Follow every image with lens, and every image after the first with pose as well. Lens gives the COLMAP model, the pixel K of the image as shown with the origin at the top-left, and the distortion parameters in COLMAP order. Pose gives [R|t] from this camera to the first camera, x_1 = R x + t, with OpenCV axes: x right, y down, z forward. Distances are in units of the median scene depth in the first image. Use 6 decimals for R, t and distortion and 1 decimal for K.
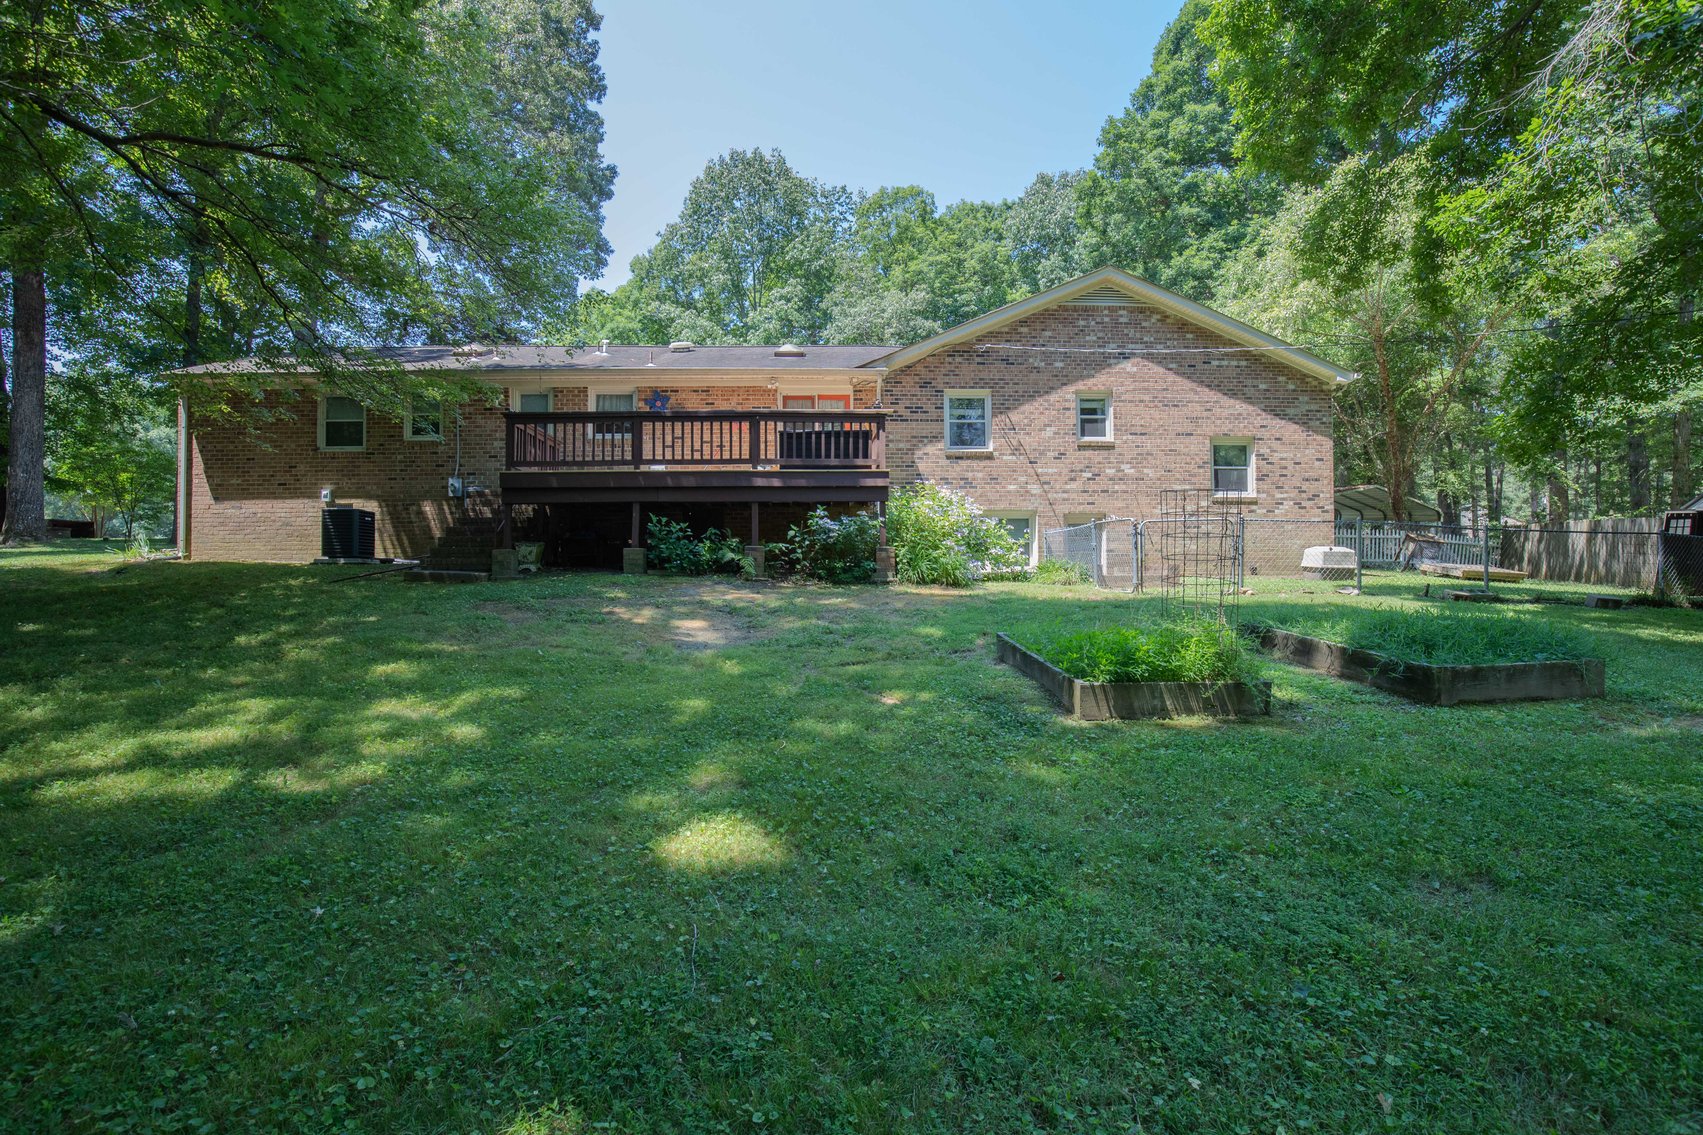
lens RADIAL K [[921.3, 0, 846.6], [0, 921.3, 587.6], [0, 0, 1]] dist [-0.033979, 0.000851]
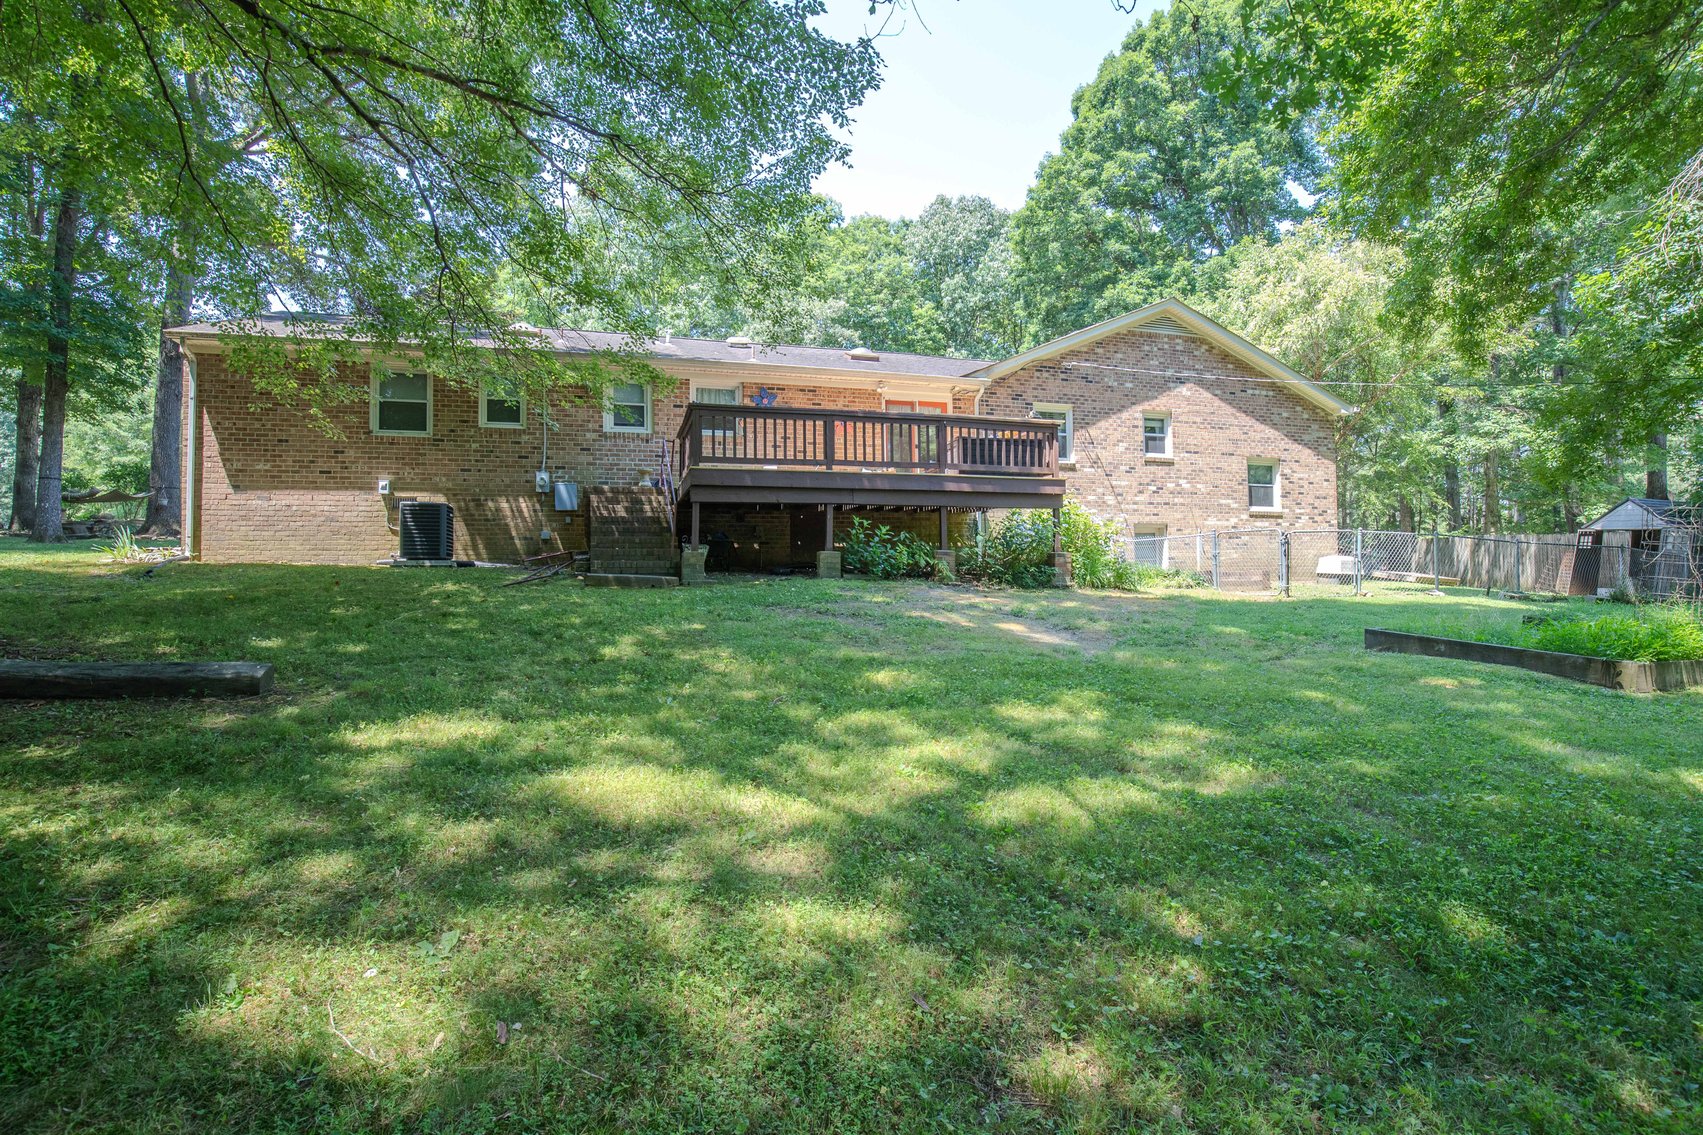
lens RADIAL K [[931.8, 0, 860.6], [0, 931.8, 583.5], [0, 0, 1]] dist [-0.034649, -0.000866]
pose [[0.961499, -0.000293, 0.274809, -0.370736], [0.004071, 0.999905, -0.013175, 0.002827], [-0.274779, 0.013787, 0.961409, 0.043350]]
